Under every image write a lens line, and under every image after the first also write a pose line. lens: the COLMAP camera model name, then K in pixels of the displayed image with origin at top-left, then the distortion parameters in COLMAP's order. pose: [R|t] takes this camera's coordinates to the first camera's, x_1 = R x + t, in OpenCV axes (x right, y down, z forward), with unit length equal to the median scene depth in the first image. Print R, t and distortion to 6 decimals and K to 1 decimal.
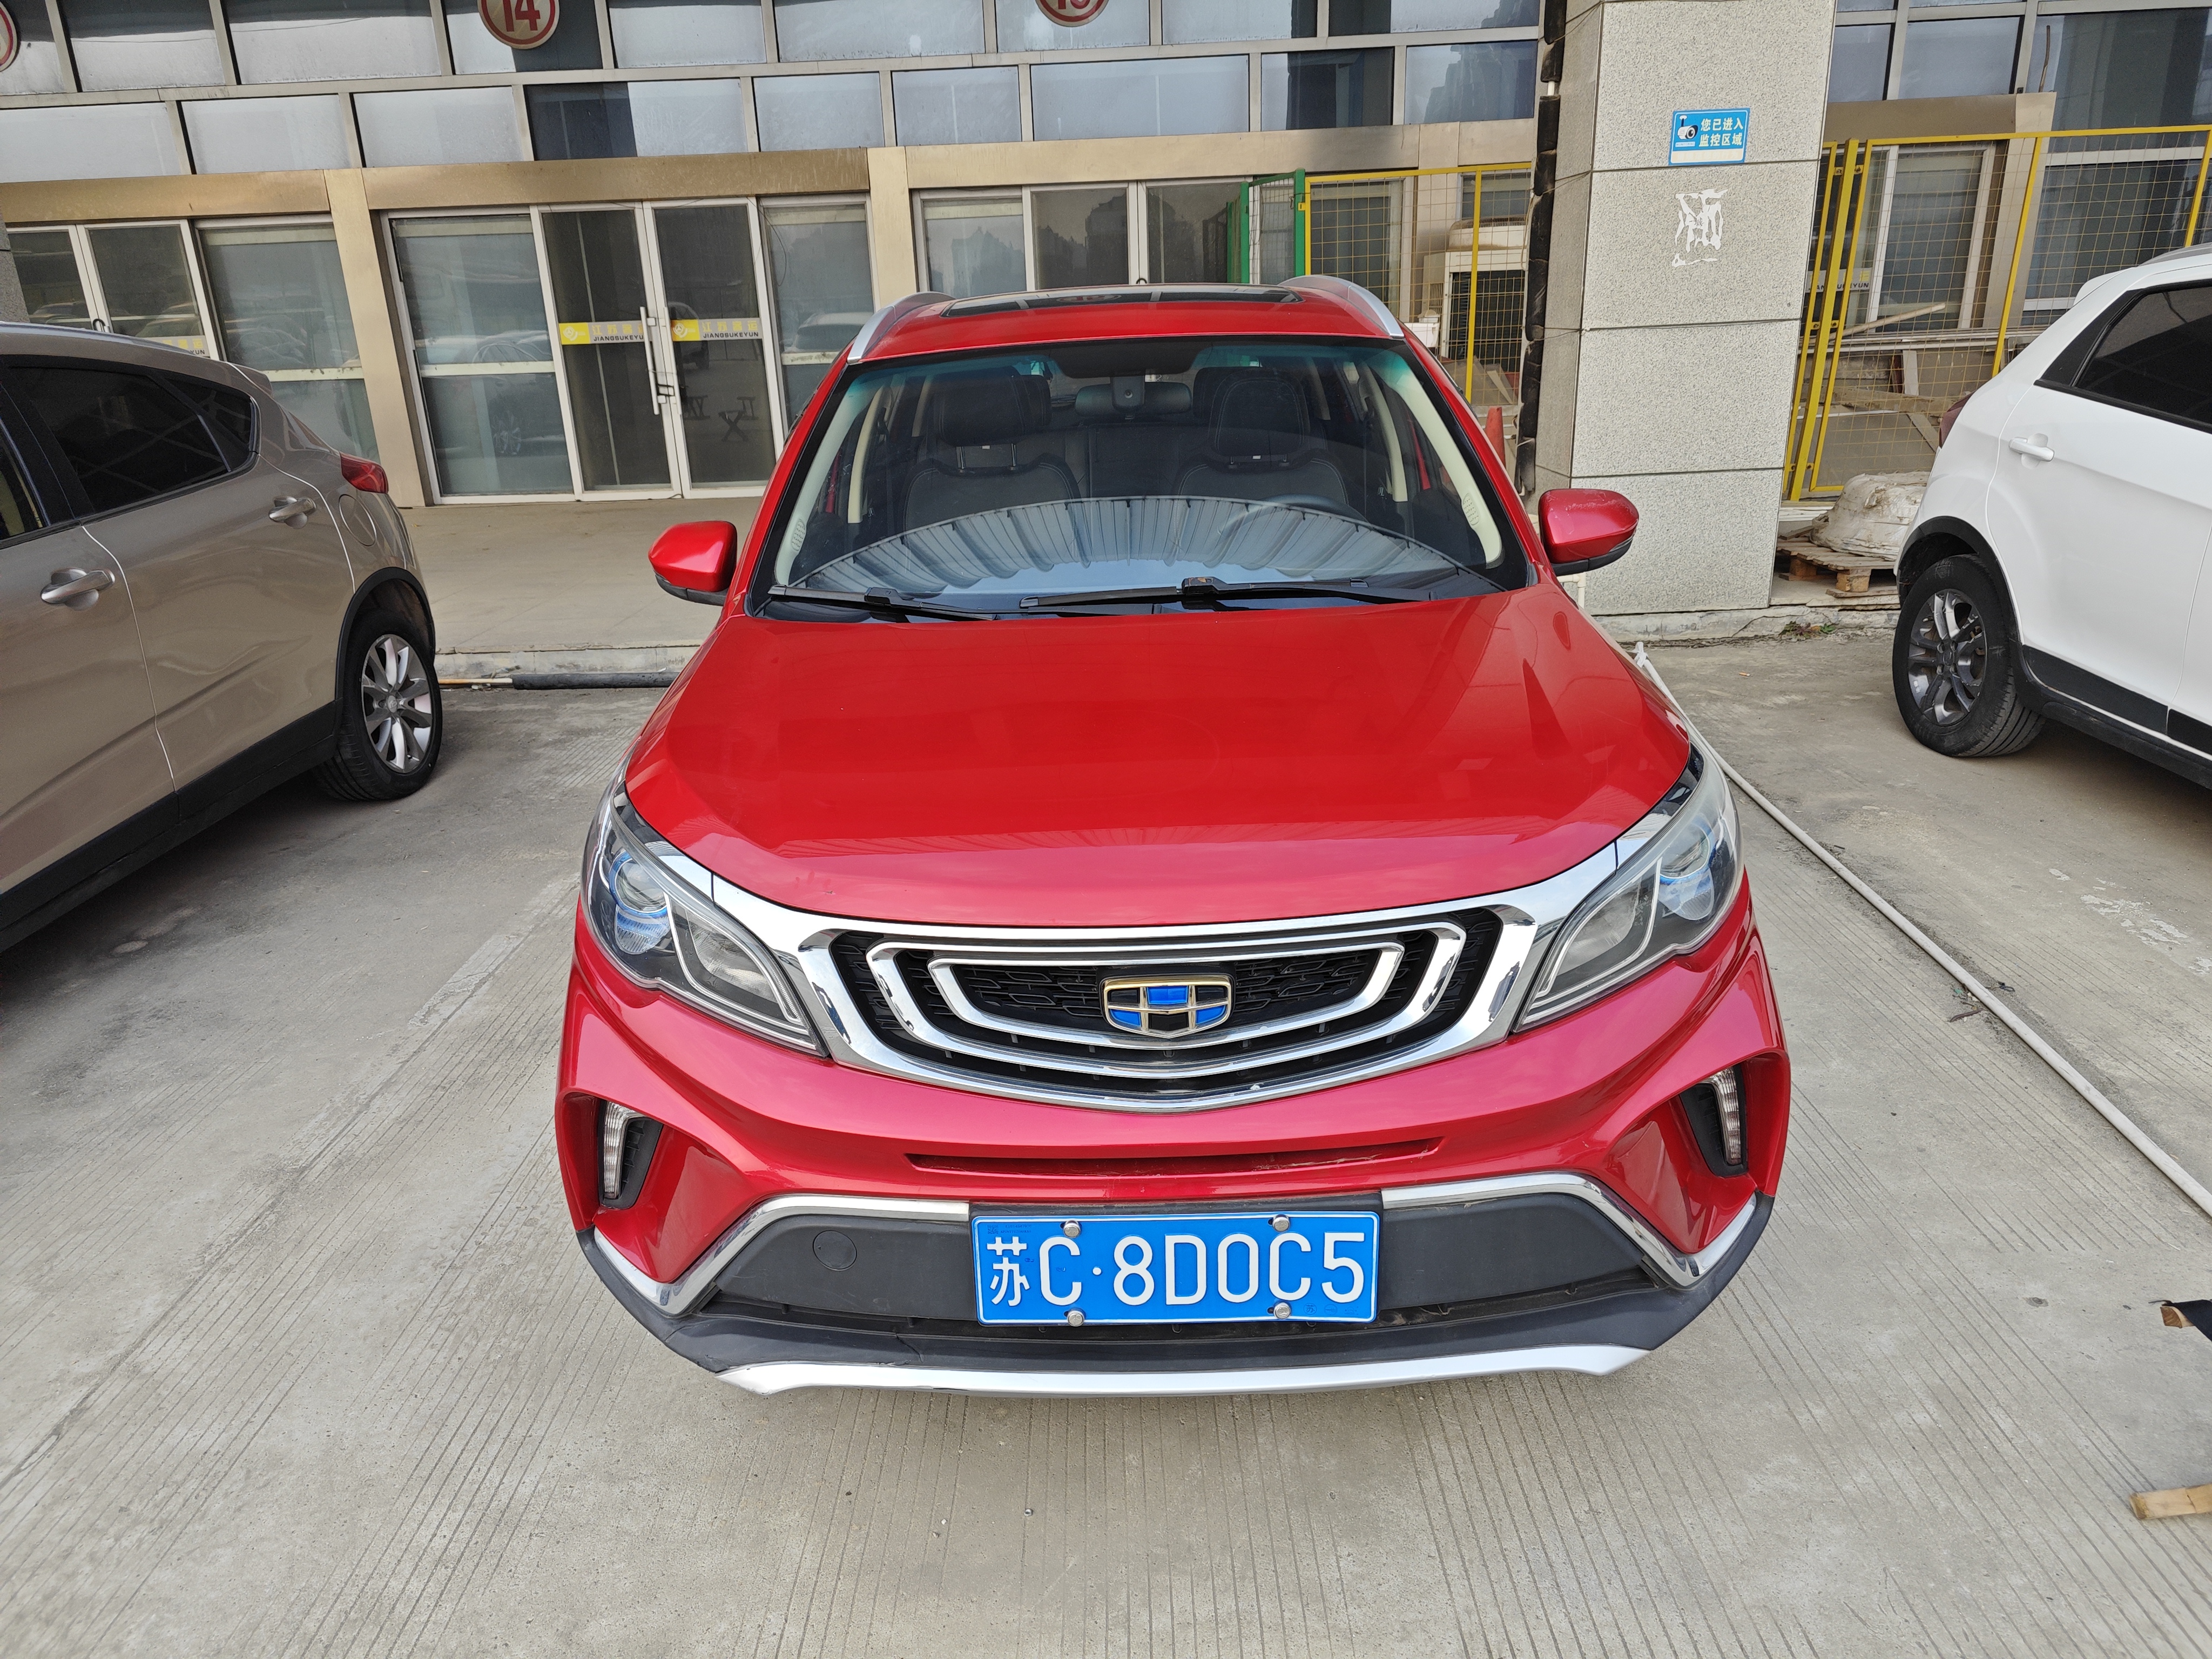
lens RADIAL K [[1467.0, 0, 1054.8], [0, 1467.0, 828.5], [0, 0, 1]] dist [0.042042, -0.026255]
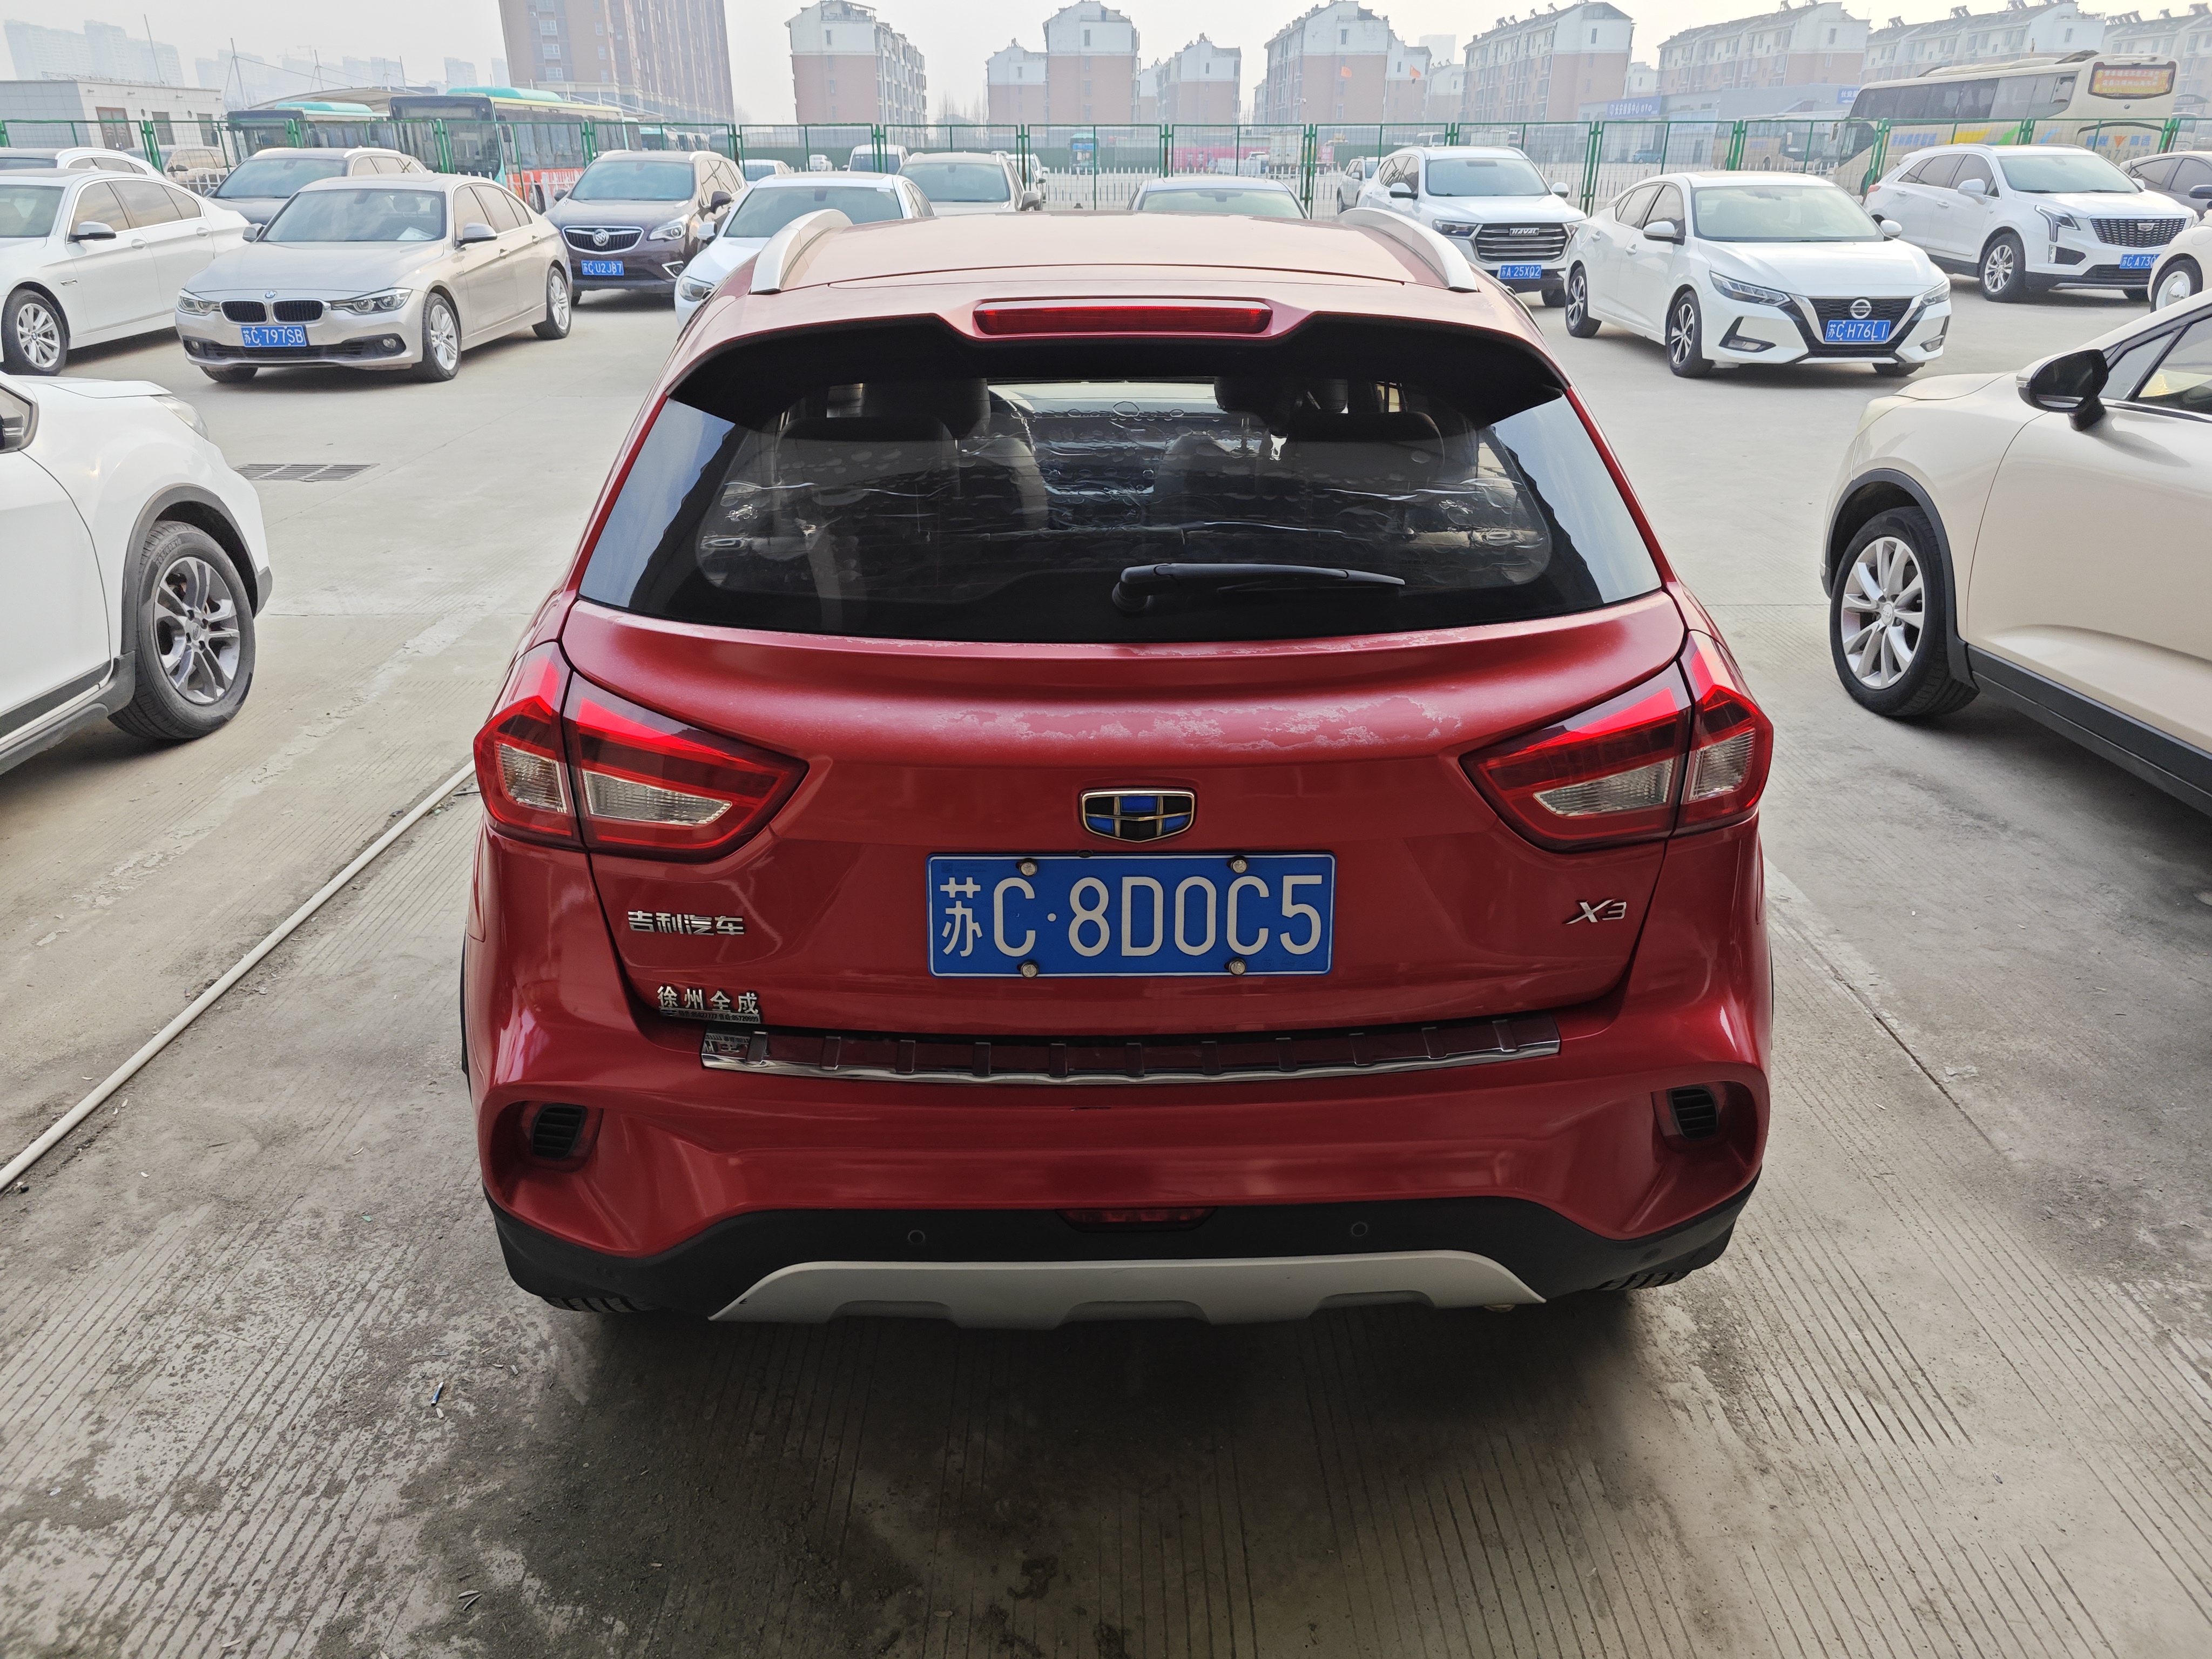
lens RADIAL K [[1478.5, 0, 1106.0], [0, 1478.5, 829.5], [0, 0, 1]] dist [0.039438, -0.031996]
pose [[-0.996405, 0.083507, -0.014277, 0.034371], [0.049925, 0.714939, 0.697402, -0.574779], [0.068445, 0.694182, -0.716538, 1.509426]]
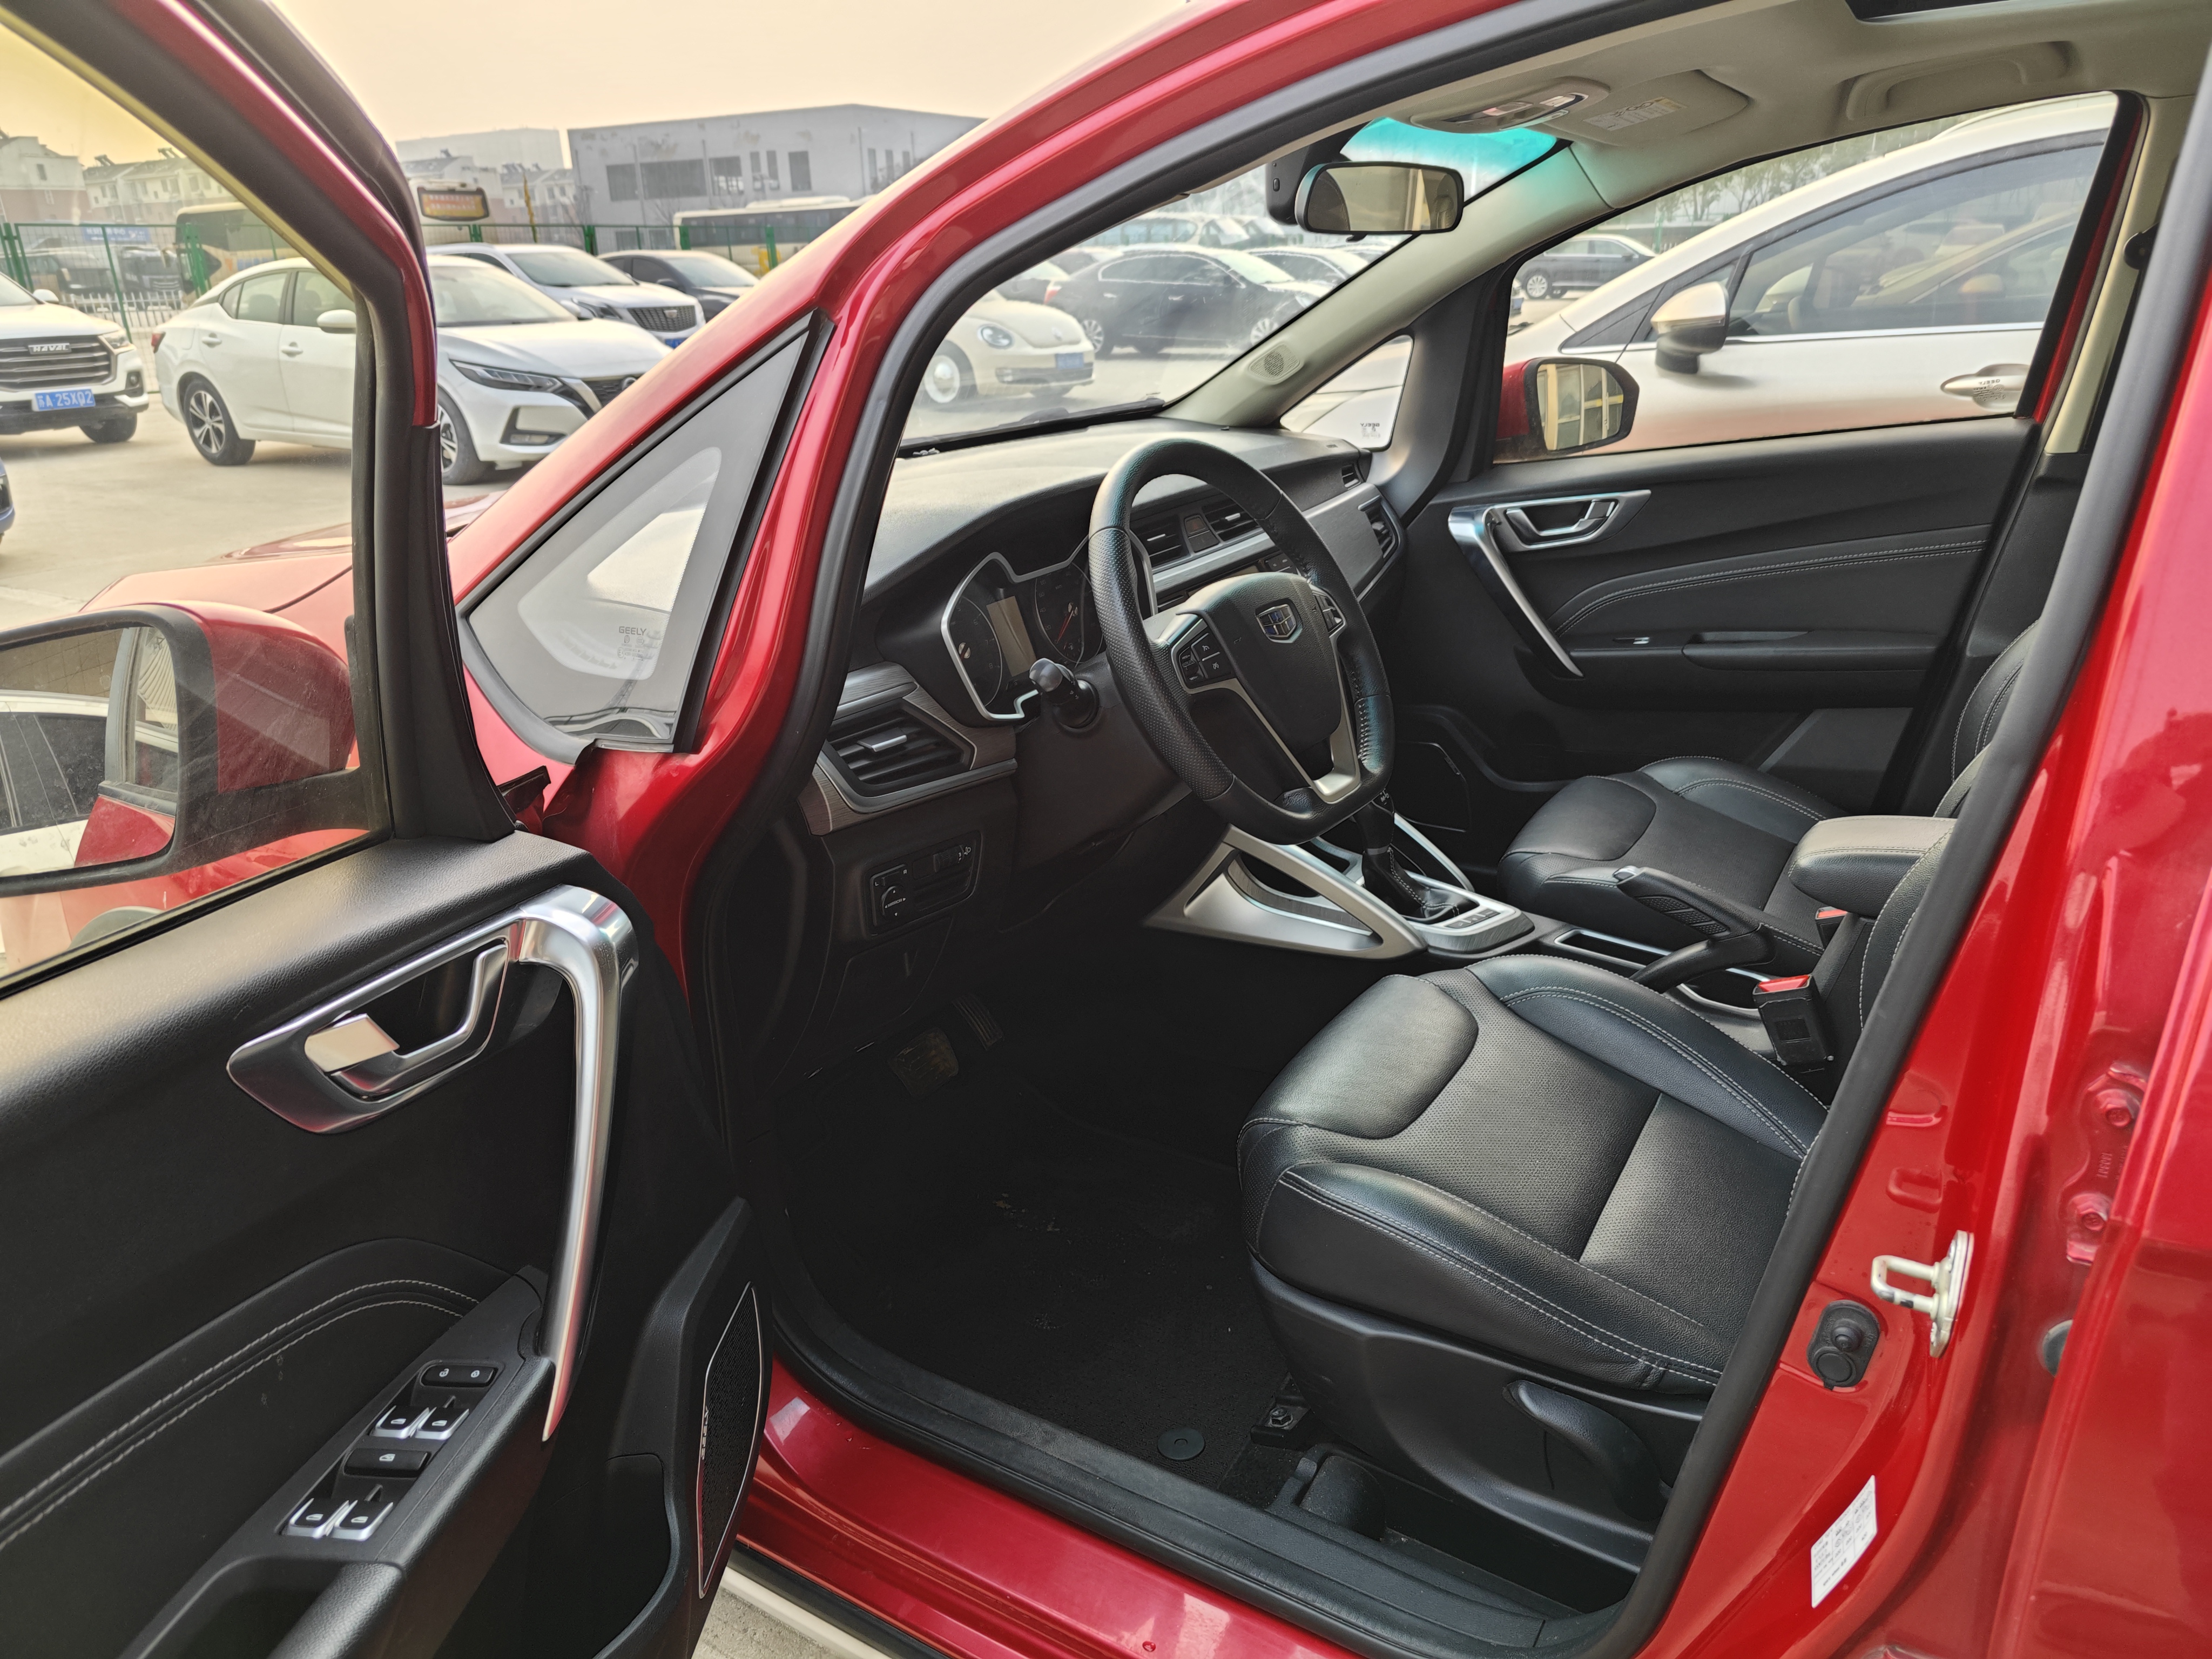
lens RADIAL K [[1481.2, 0, 1125.7], [0, 1481.2, 829.8], [0, 0, 1]] dist [0.037759, -0.035377]
pose [[-0.487549, 0.387616, -0.782336, 0.365164], [-0.232347, 0.806135, 0.544206, -0.259881], [0.841612, 0.447101, -0.302969, 0.823263]]
